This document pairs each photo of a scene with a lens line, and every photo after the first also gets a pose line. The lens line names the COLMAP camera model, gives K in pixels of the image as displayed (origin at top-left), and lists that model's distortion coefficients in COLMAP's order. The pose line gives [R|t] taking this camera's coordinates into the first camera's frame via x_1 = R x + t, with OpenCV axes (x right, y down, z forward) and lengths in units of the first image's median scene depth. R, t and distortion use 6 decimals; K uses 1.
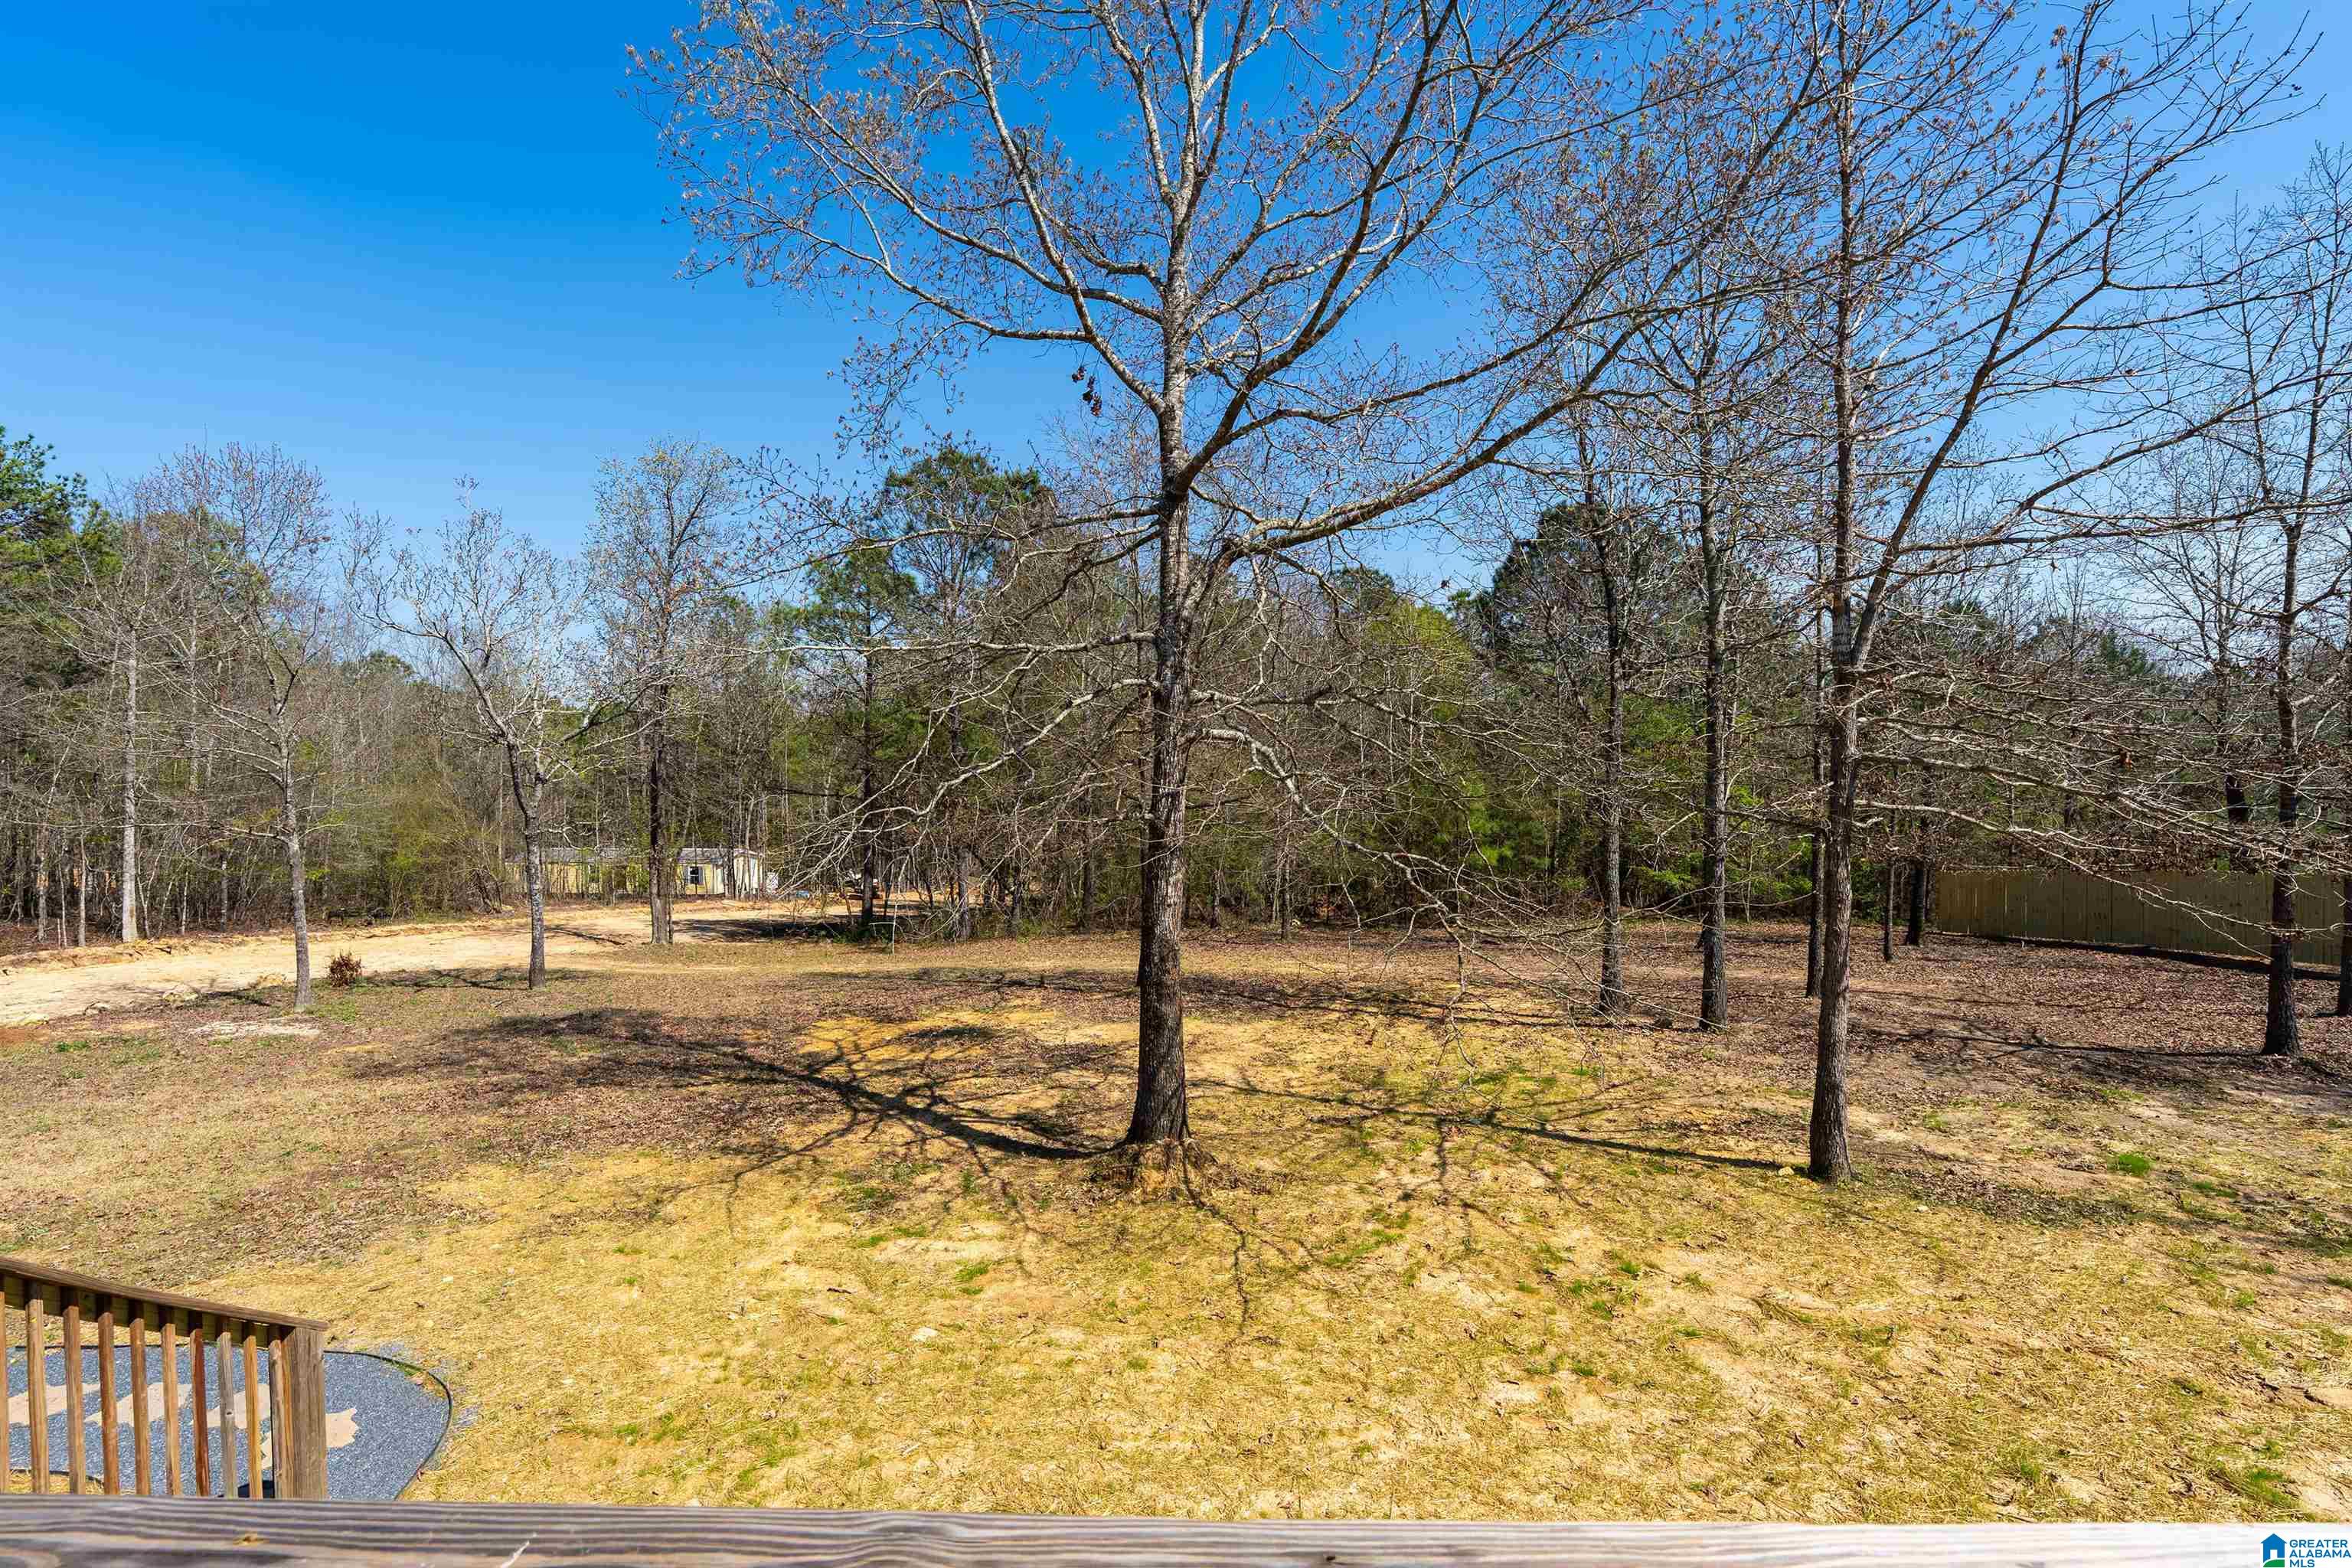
lens RADIAL K [[1072.9, 0, 1193.1], [0, 1072.9, 775.8], [0, 0, 1]] dist [-0.003981, -0.000131]
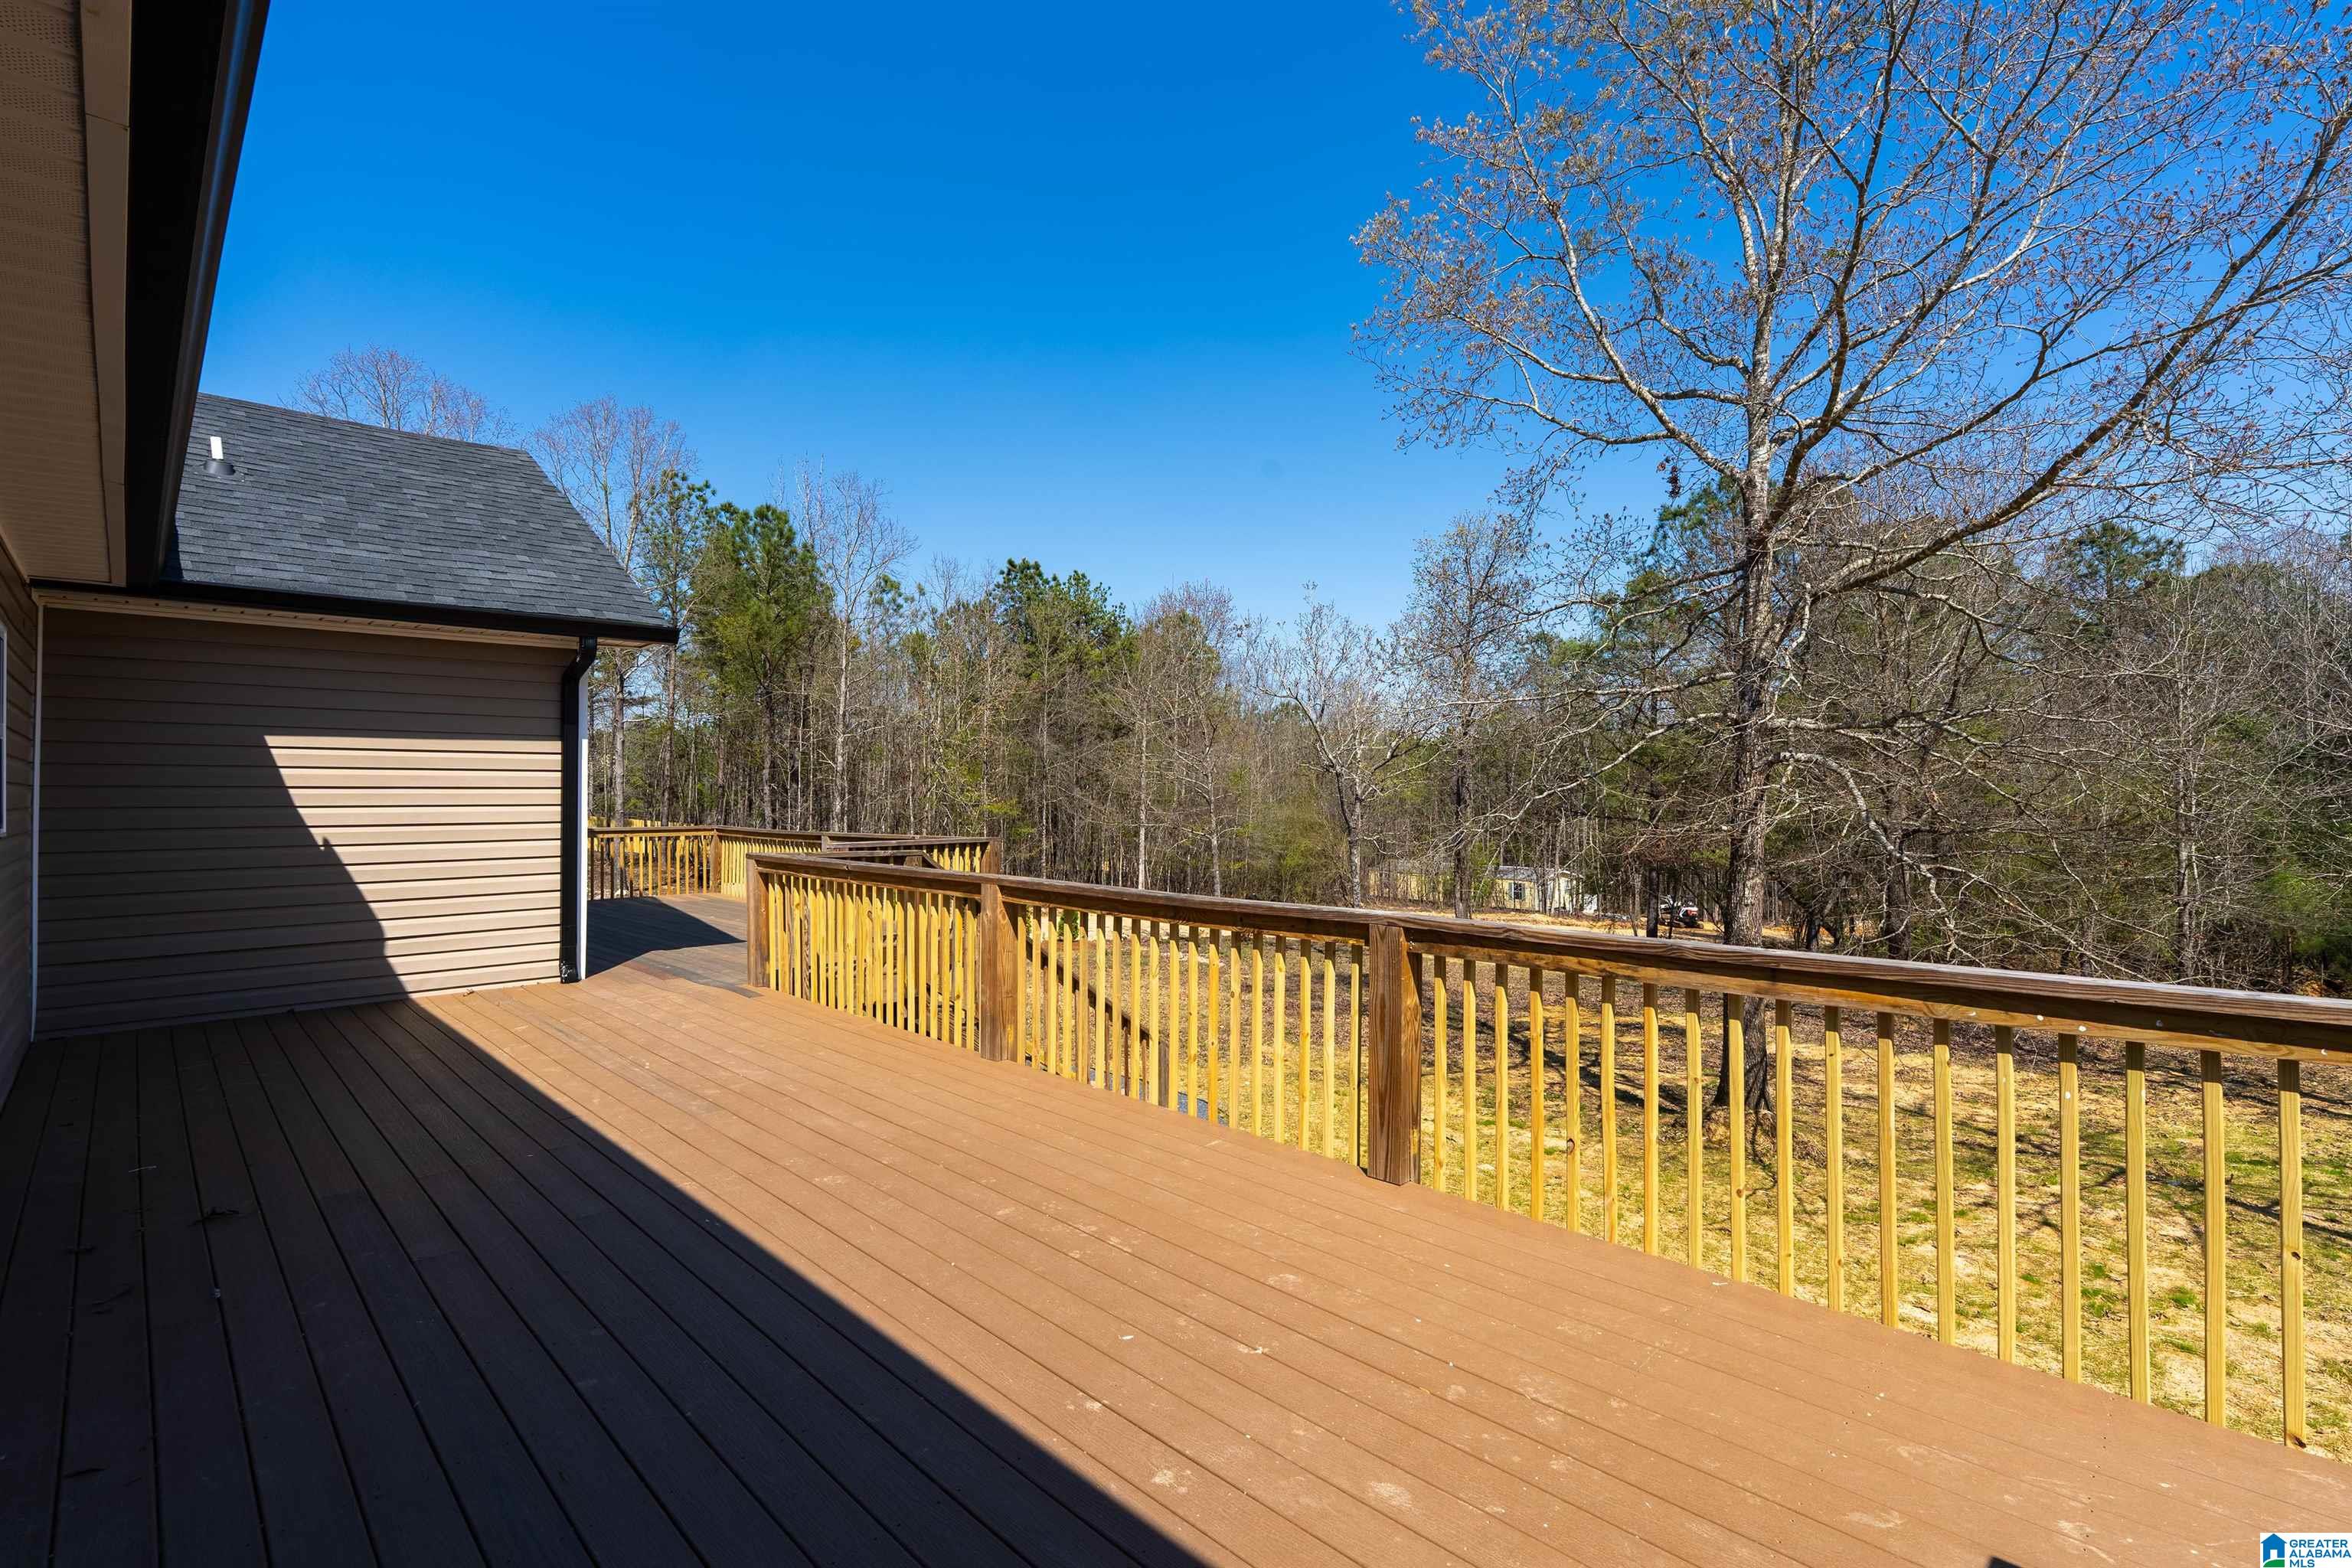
lens RADIAL K [[1072.9, 0, 1170.8], [0, 1072.9, 781.2], [0, 0, 1]] dist [-0.003981, -0.000131]
pose [[0.720839, -0.004508, -0.693087, 0.108929], [-0.008860, 0.999837, -0.015718, 0.003225], [0.693045, 0.017471, 0.720682, -0.089222]]
